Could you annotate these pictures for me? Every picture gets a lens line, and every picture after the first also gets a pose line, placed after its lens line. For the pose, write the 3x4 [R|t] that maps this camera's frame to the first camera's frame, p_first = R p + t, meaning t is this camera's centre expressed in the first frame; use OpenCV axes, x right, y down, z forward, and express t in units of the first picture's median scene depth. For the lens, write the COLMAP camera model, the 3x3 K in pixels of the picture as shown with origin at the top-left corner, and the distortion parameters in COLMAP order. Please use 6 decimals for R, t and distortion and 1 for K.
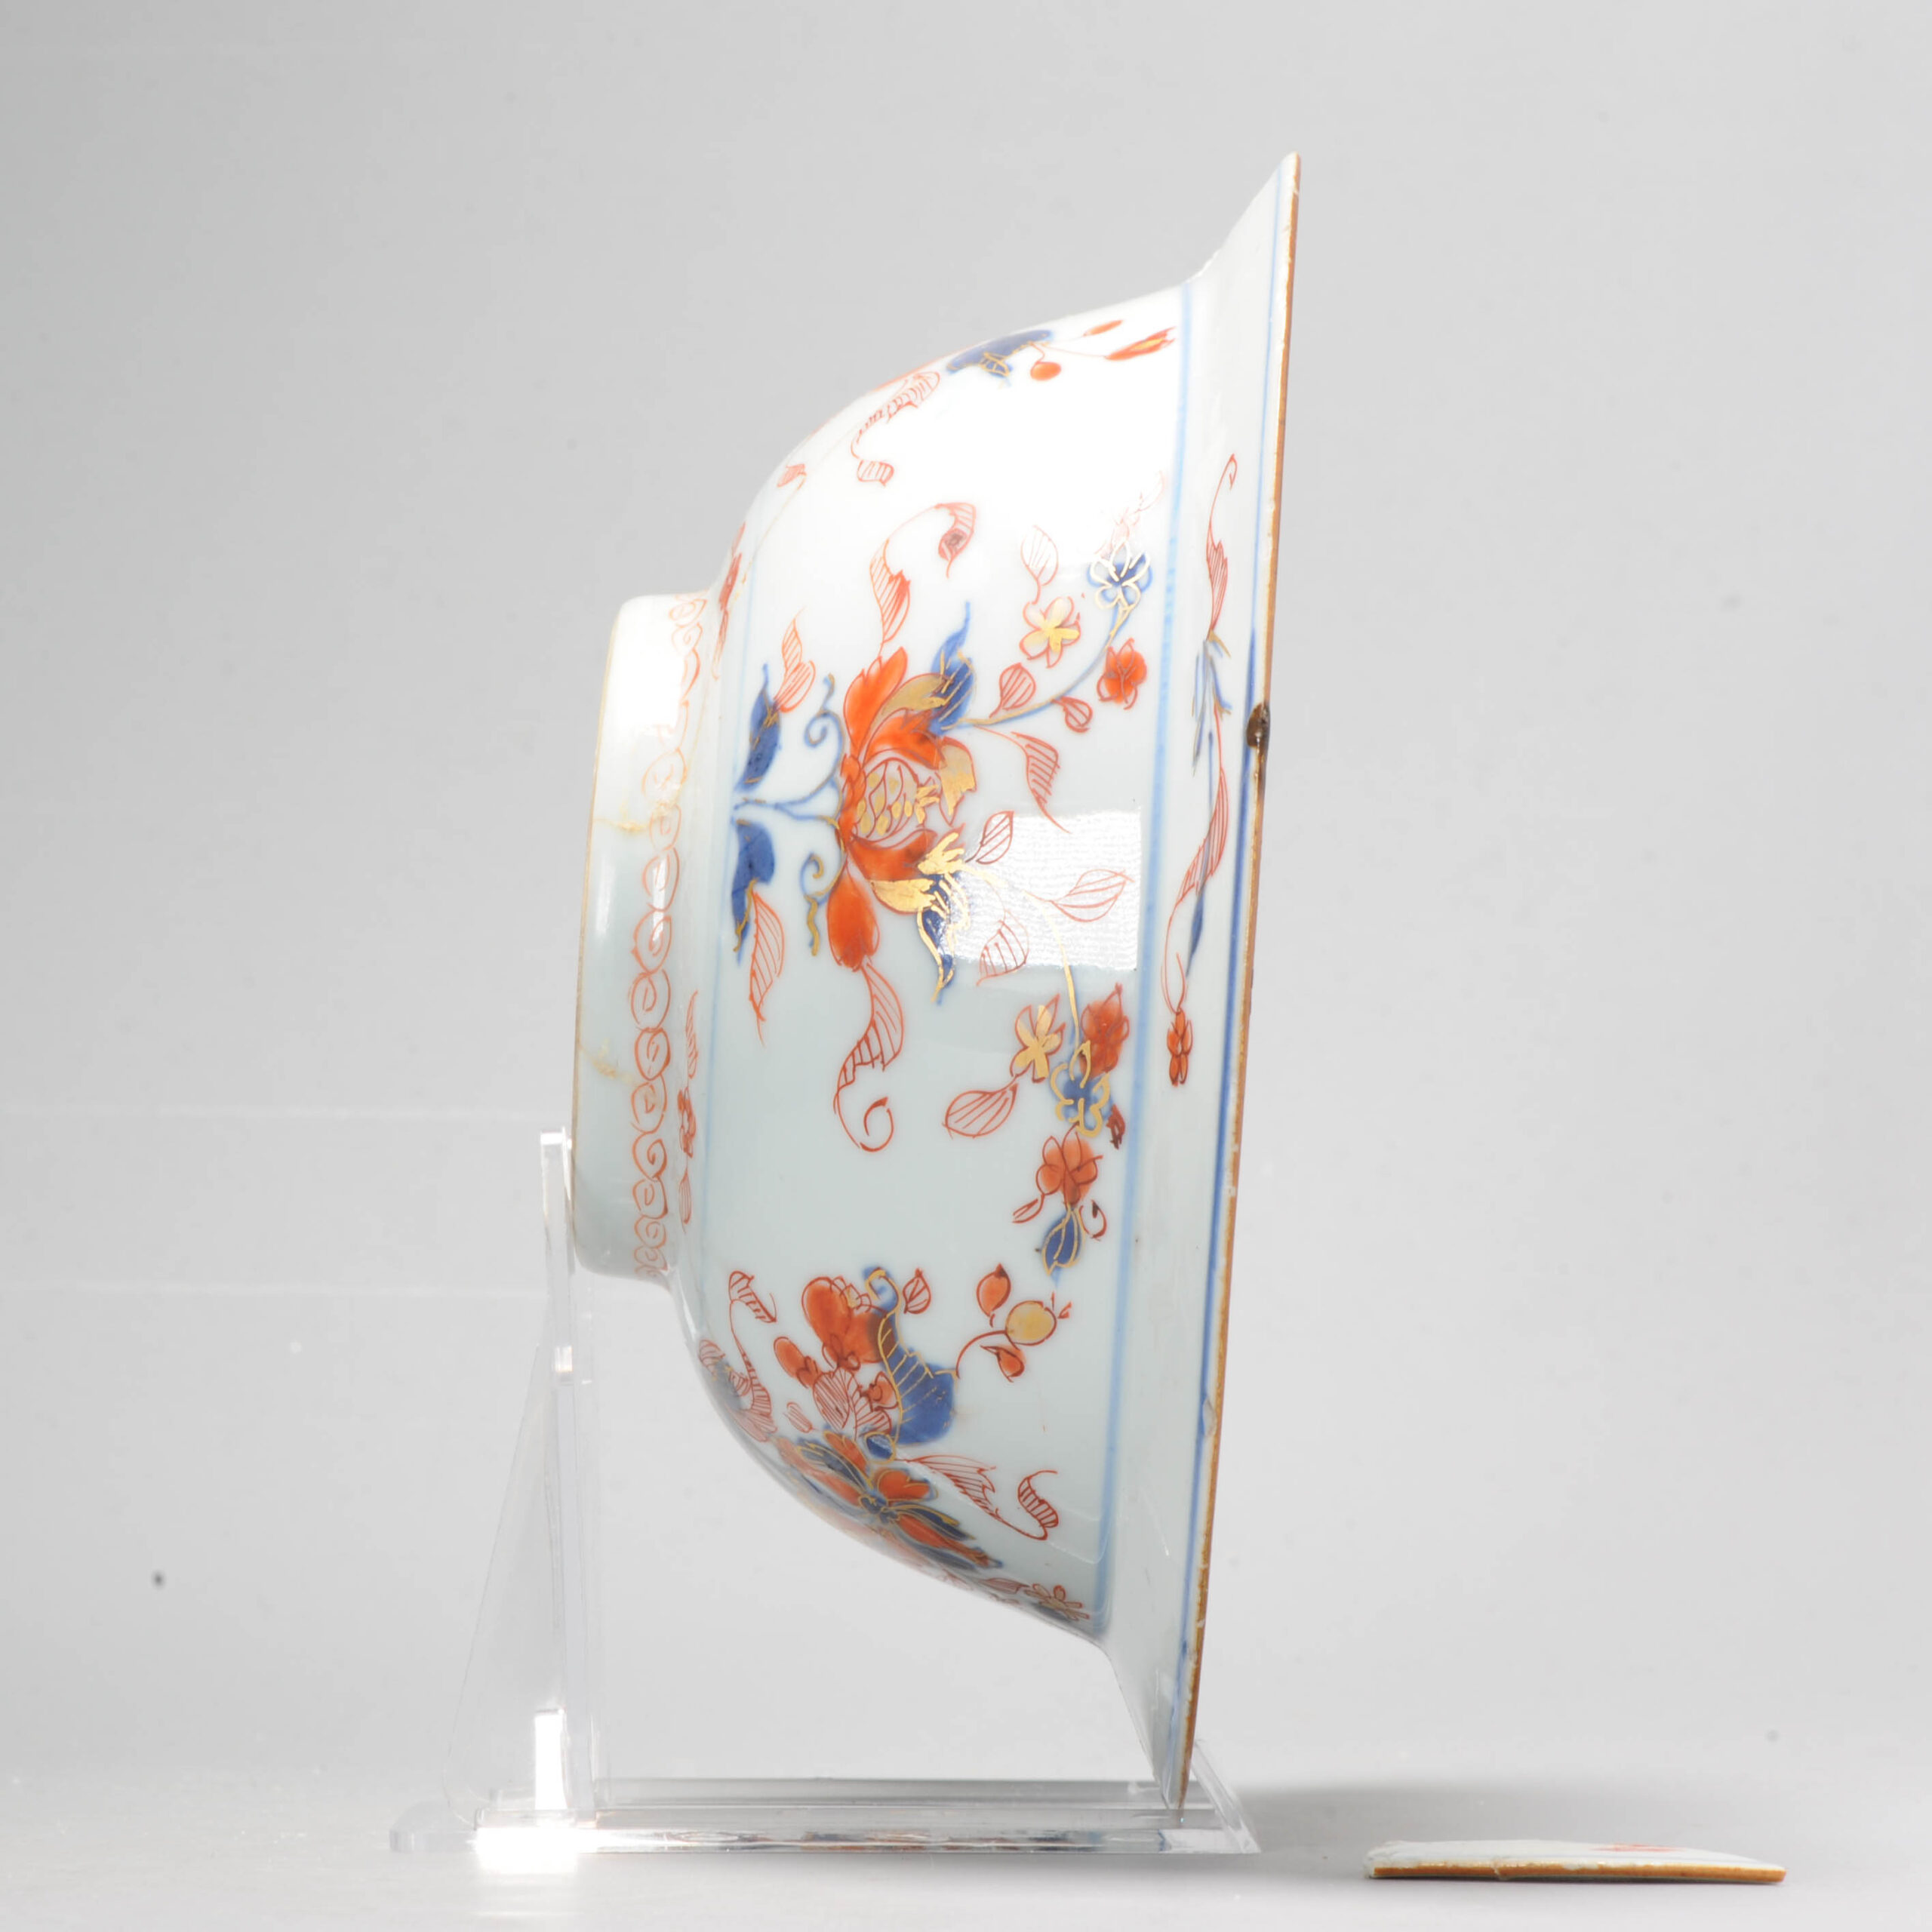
lens RADIAL K [[9348.1, 0, 966.8], [0, 9348.1, 967.6], [0, 0, 1]] dist [-0.161892, 0.000000]
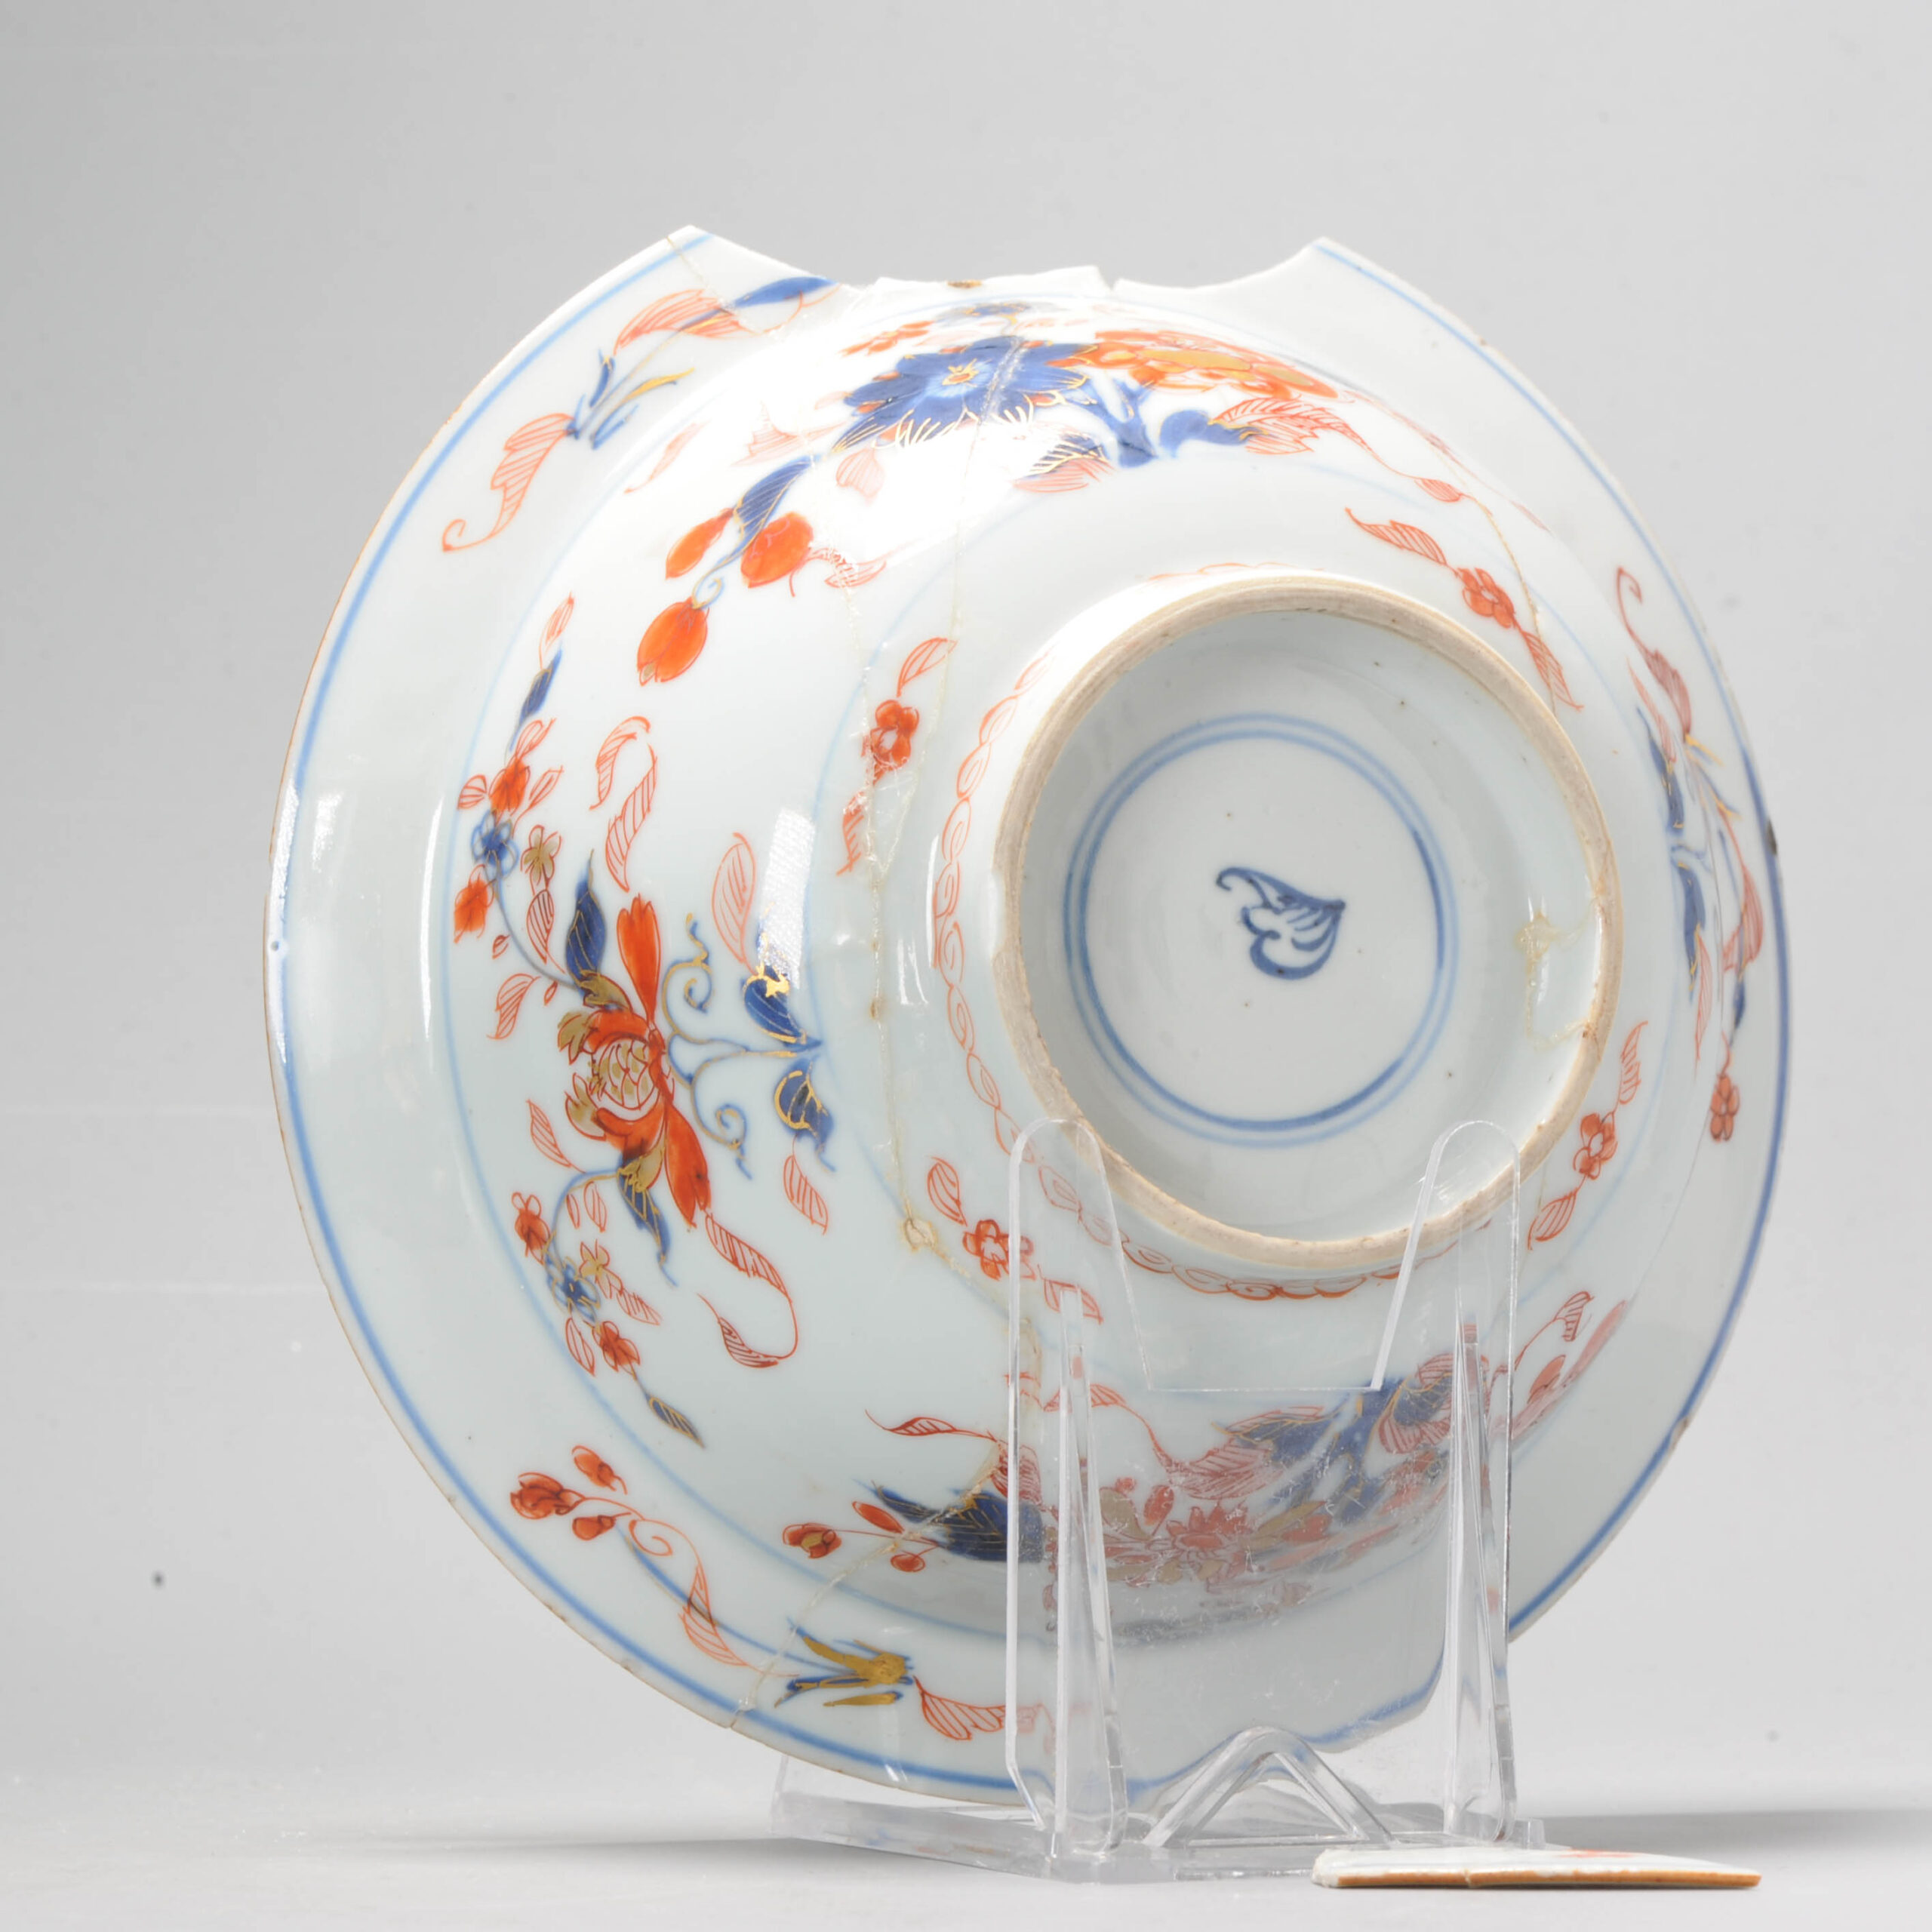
lens RADIAL K [[9348.1, 0, 971.8], [0, 9348.1, 965.0], [0, 0, 1]] dist [-0.161892, 0.000000]
pose [[-0.389970, 0.024707, 0.920496, -0.961996], [-0.078239, 0.995136, -0.059856, 0.064716], [-0.917498, -0.095361, -0.386140, 1.490510]]
